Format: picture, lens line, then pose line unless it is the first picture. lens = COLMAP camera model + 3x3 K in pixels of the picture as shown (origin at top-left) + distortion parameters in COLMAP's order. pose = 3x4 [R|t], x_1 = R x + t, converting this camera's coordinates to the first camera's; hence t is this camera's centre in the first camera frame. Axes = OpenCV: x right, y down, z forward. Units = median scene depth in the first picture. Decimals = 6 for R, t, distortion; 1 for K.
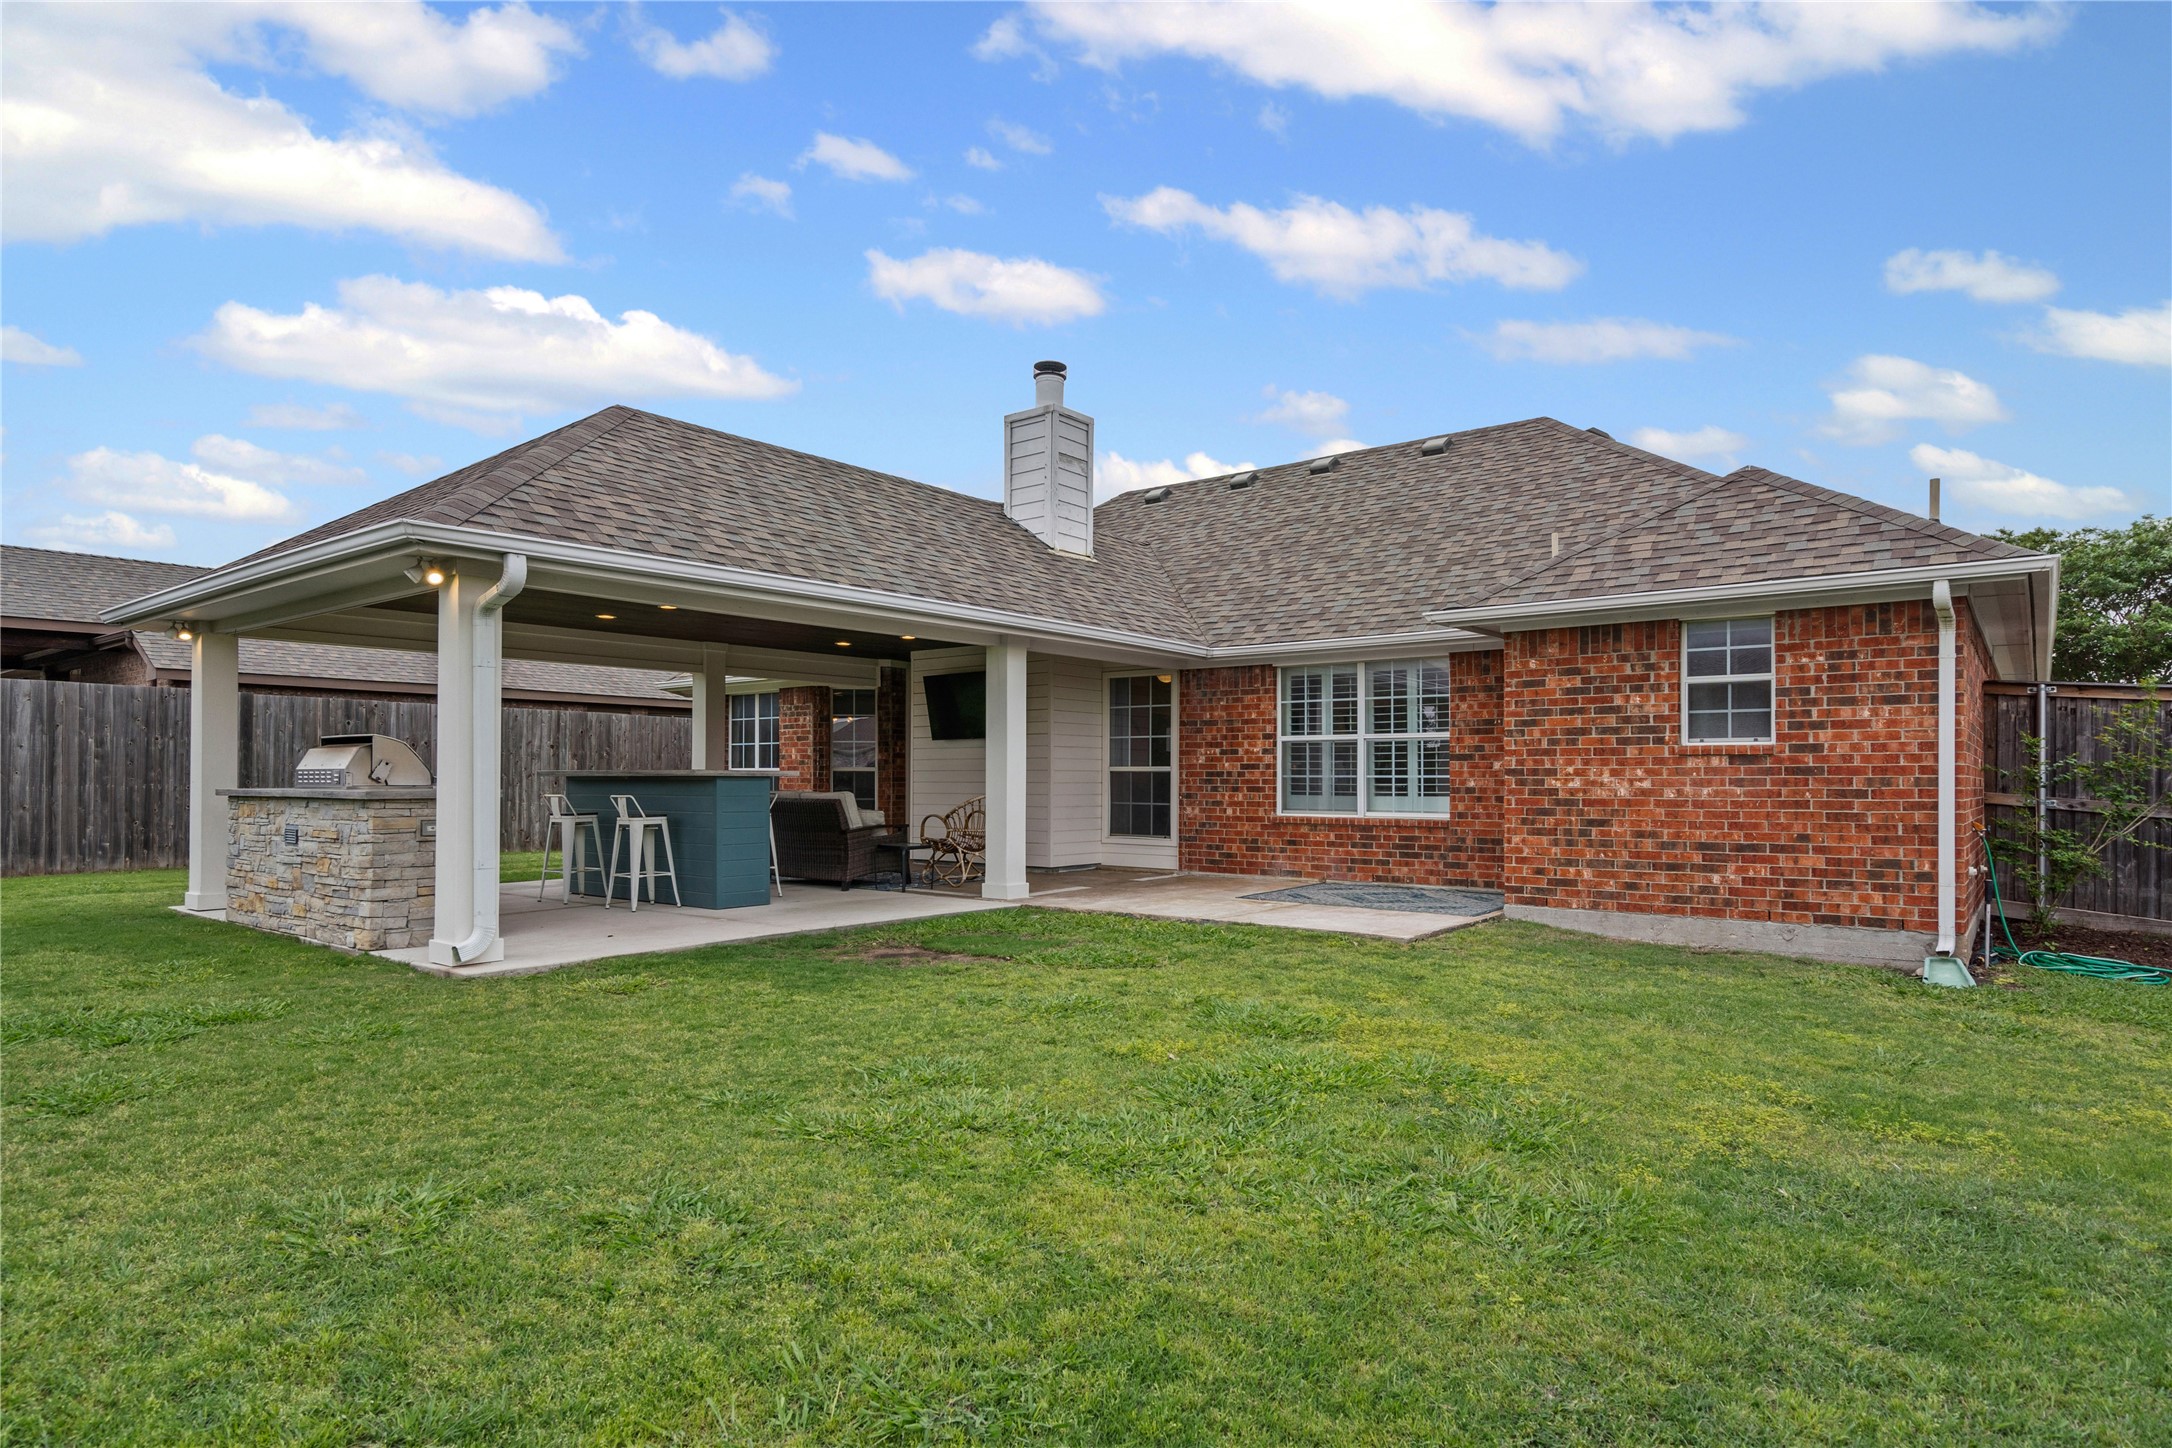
lens RADIAL K [[1180.4, 0, 1129.7], [0, 1180.4, 776.6], [0, 0, 1]] dist [0.022201, -0.000719]
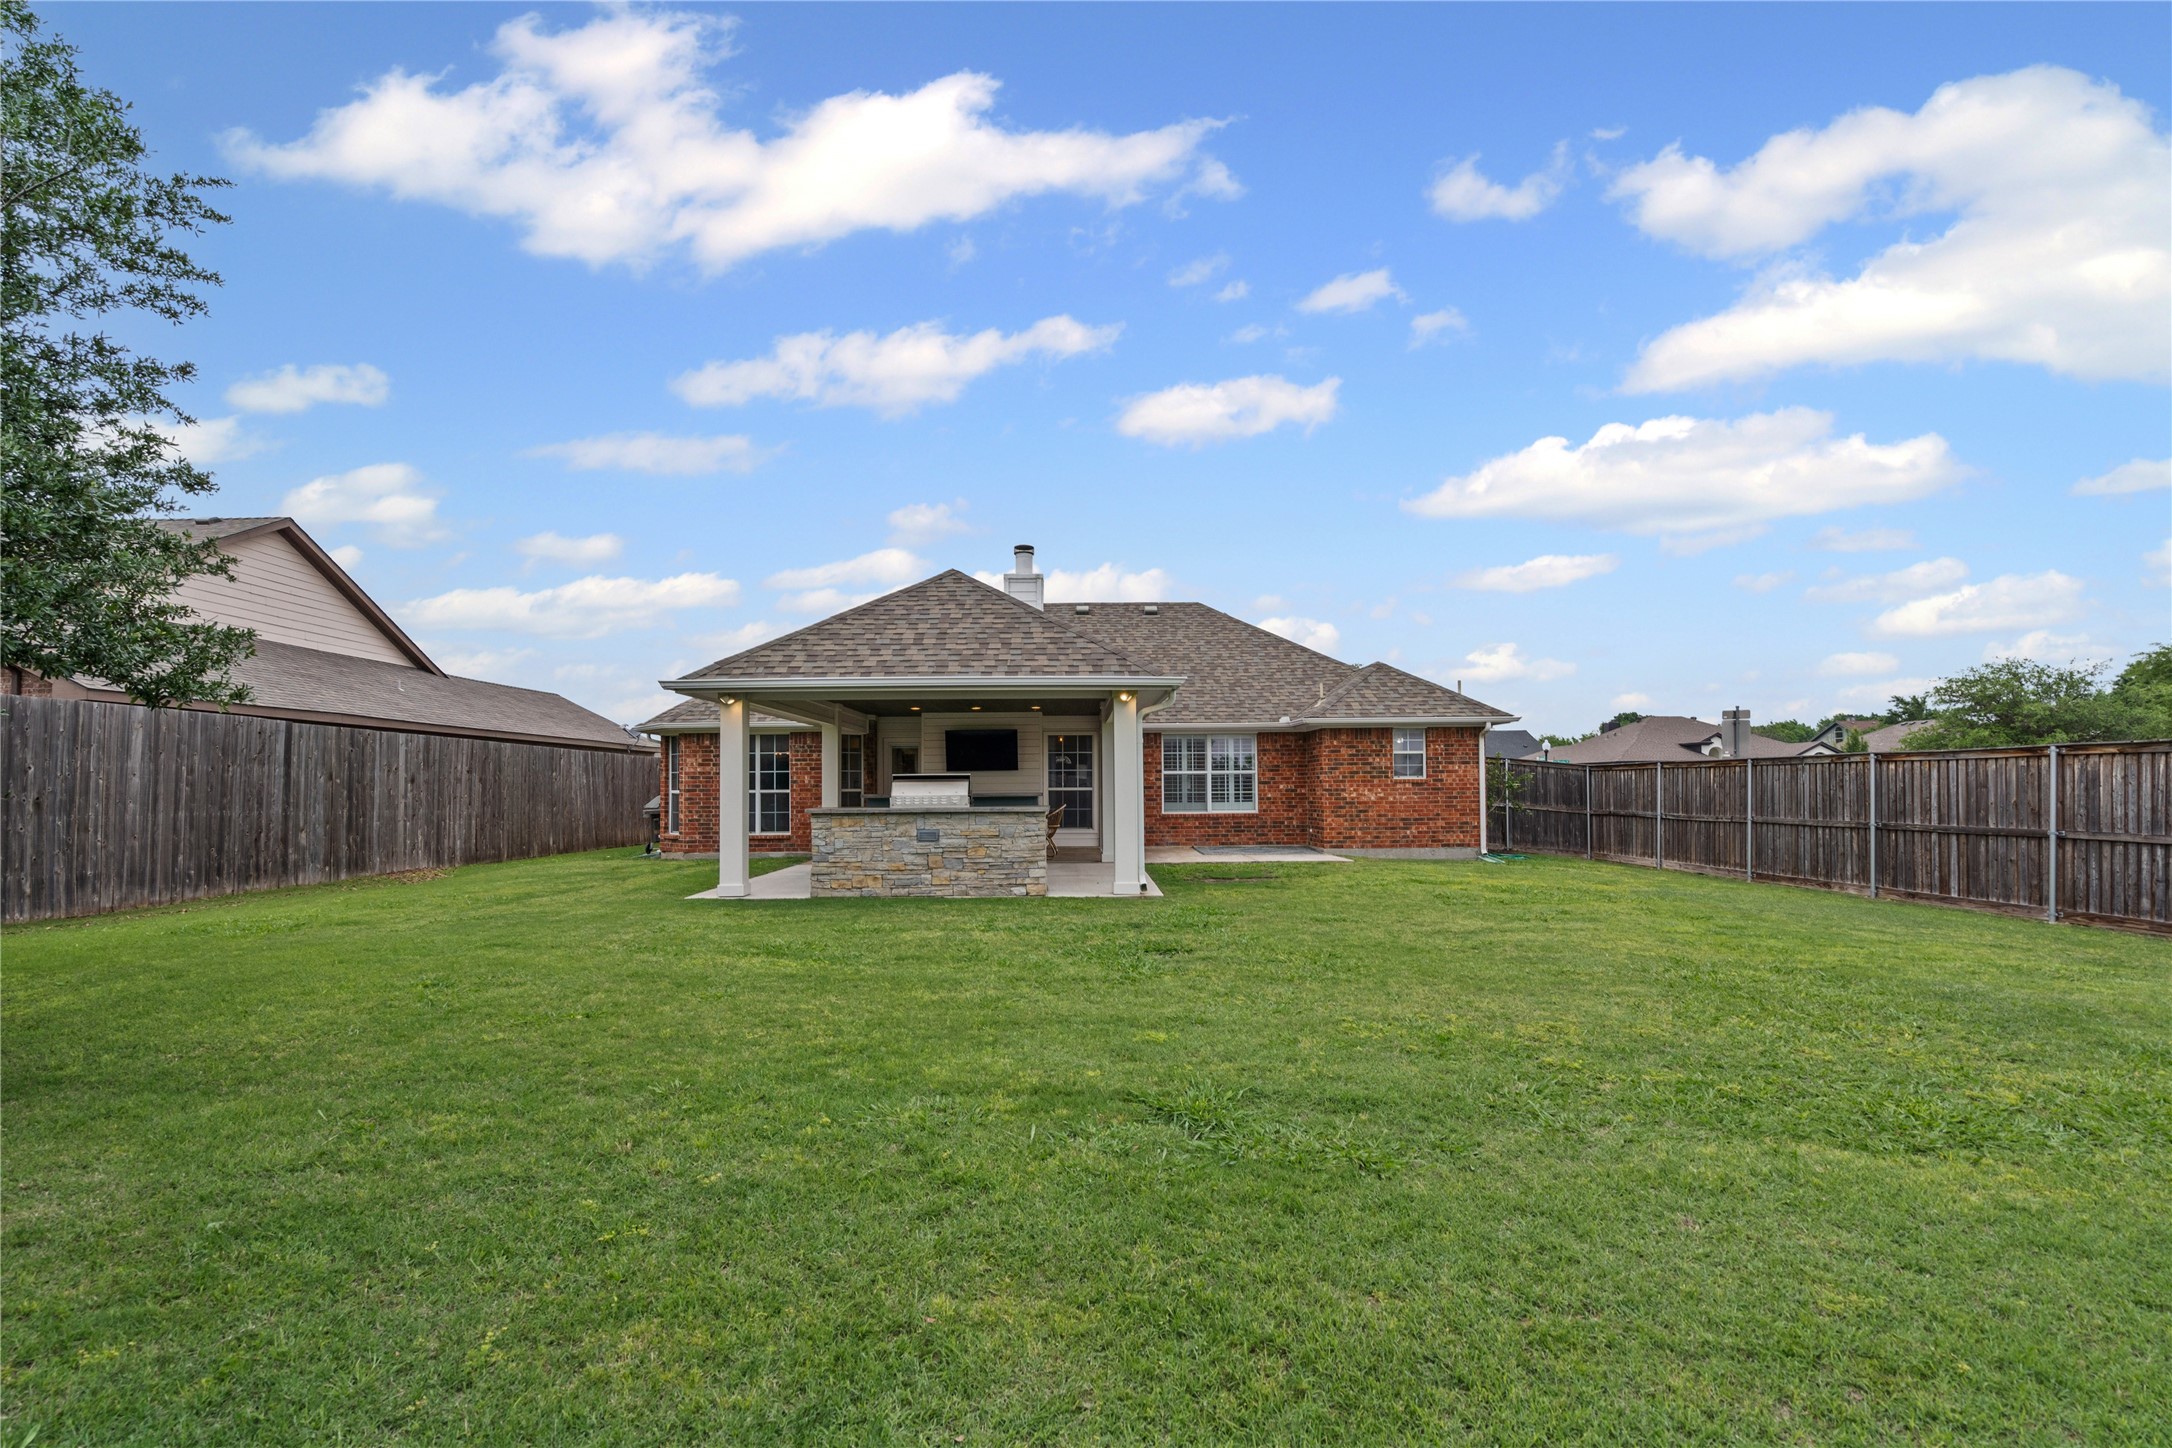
lens RADIAL K [[978.5, 0, 1102.3], [0, 978.5, 768.3], [0, 0, 1]] dist [-0.001866, 0.000322]
pose [[0.777521, 0.005850, 0.628830, -0.892192], [0.007441, 0.999801, -0.018502, -0.010568], [-0.628813, 0.019065, 0.777323, -0.139810]]
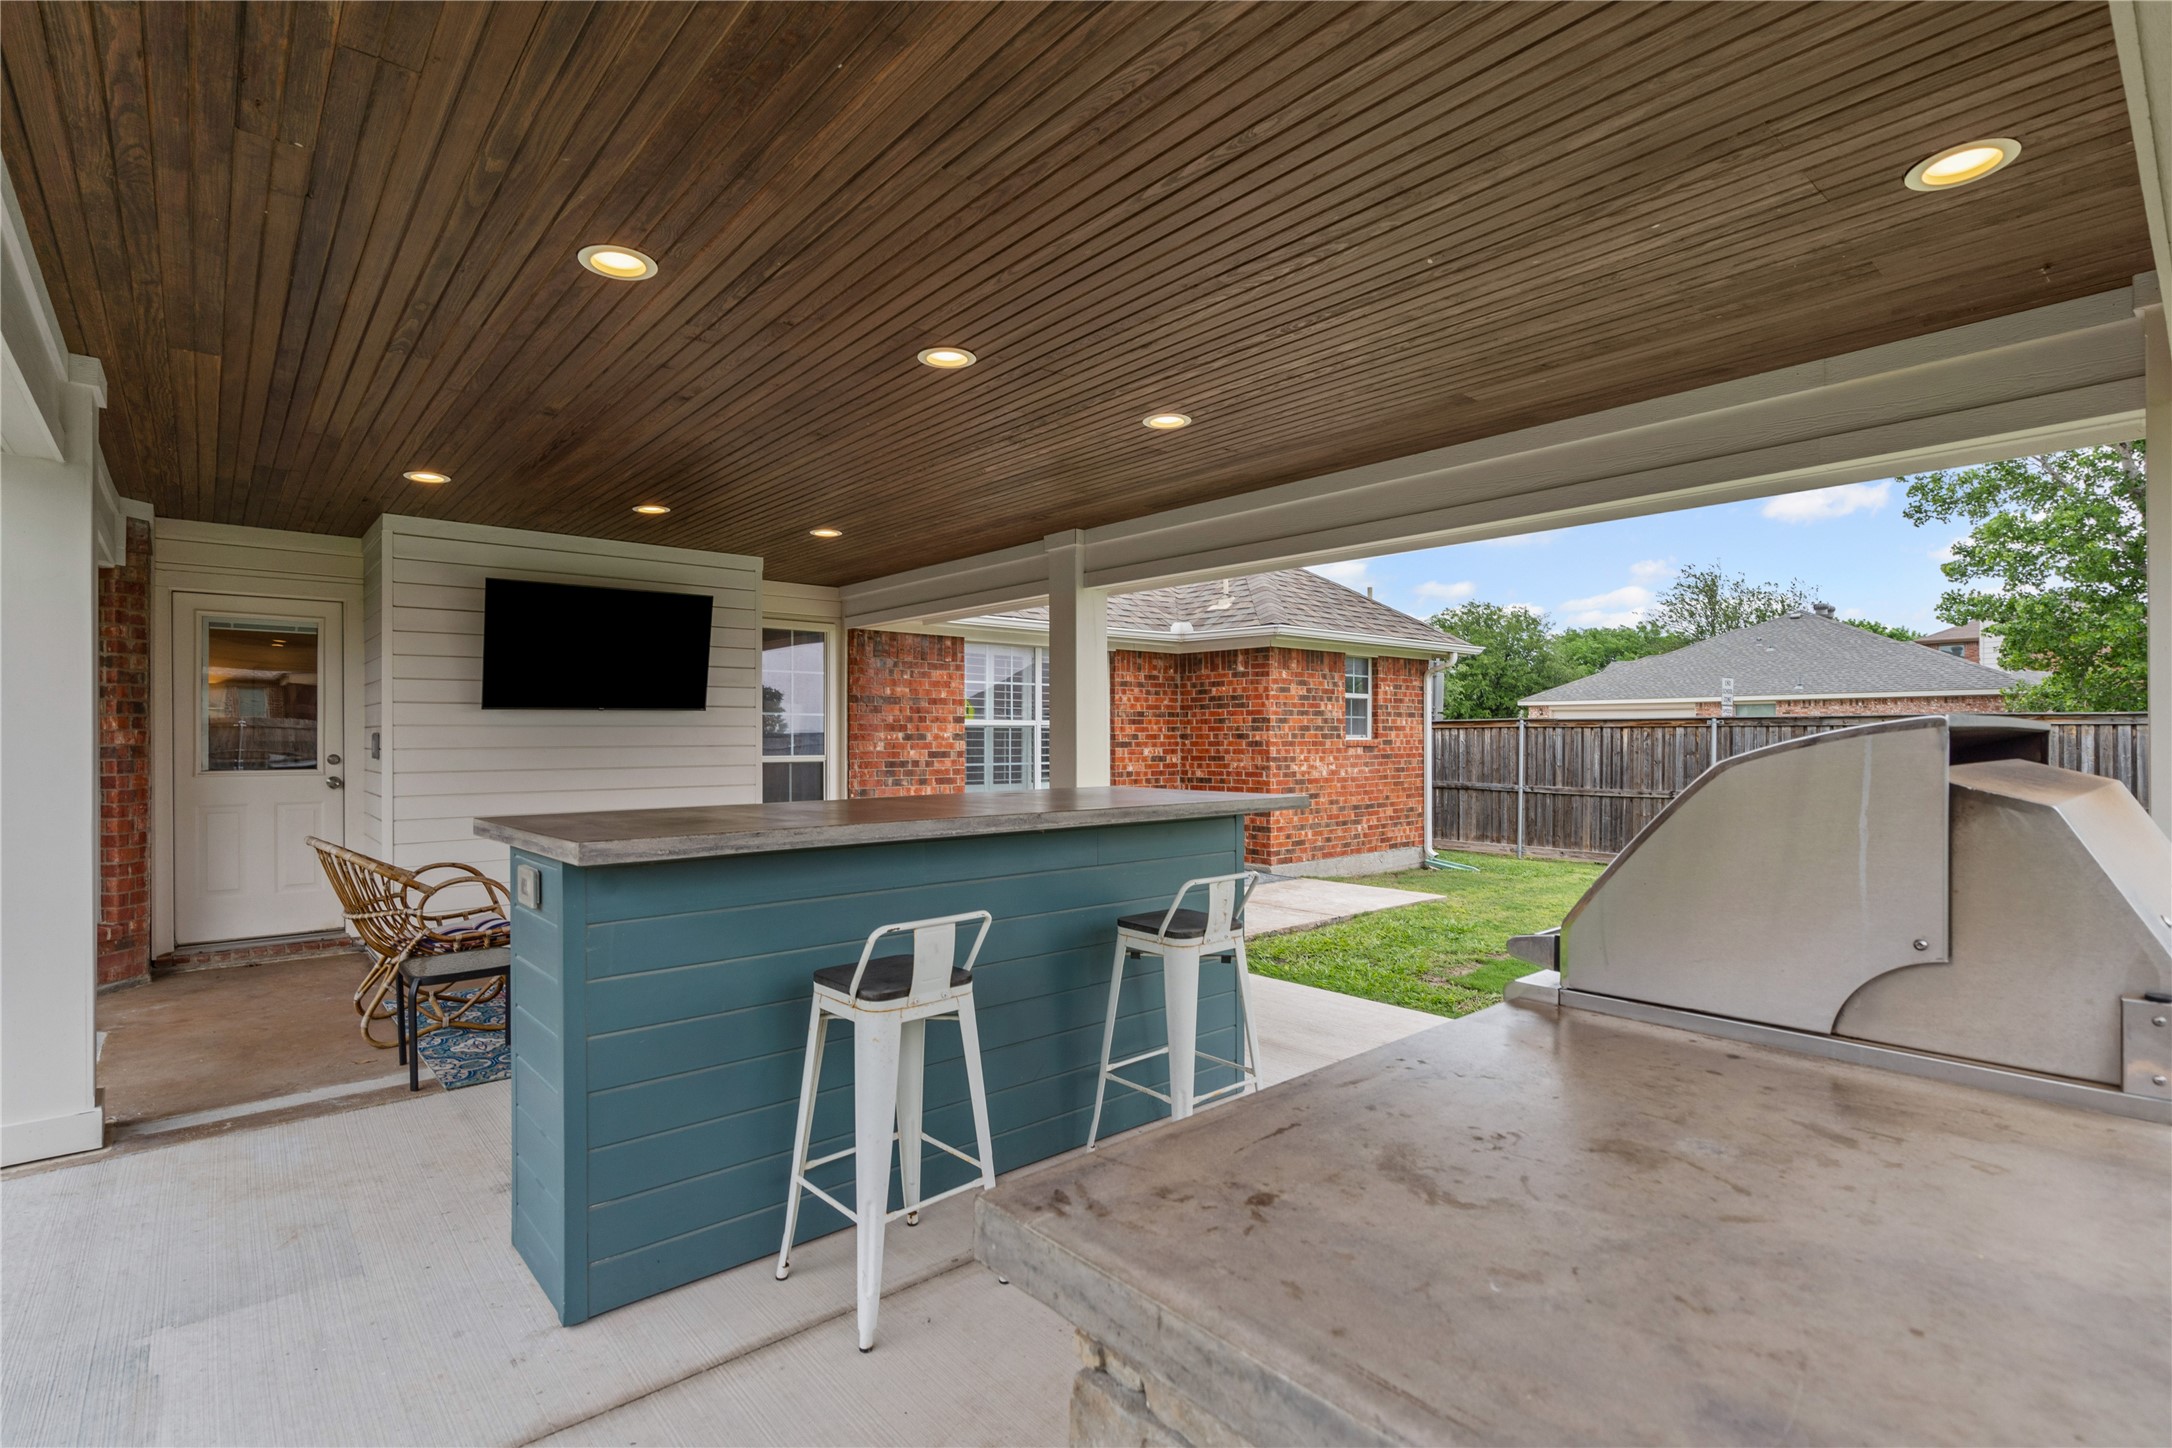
lens RADIAL K [[978.5, 0, 1058.9], [0, 978.5, 739.6], [0, 0, 1]] dist [-0.001866, 0.000322]
pose [[0.229556, -0.004139, 0.973287, -0.547885], [-0.001058, 0.999989, 0.004502, -0.021955], [-0.973295, -0.002063, 0.229549, 0.738079]]
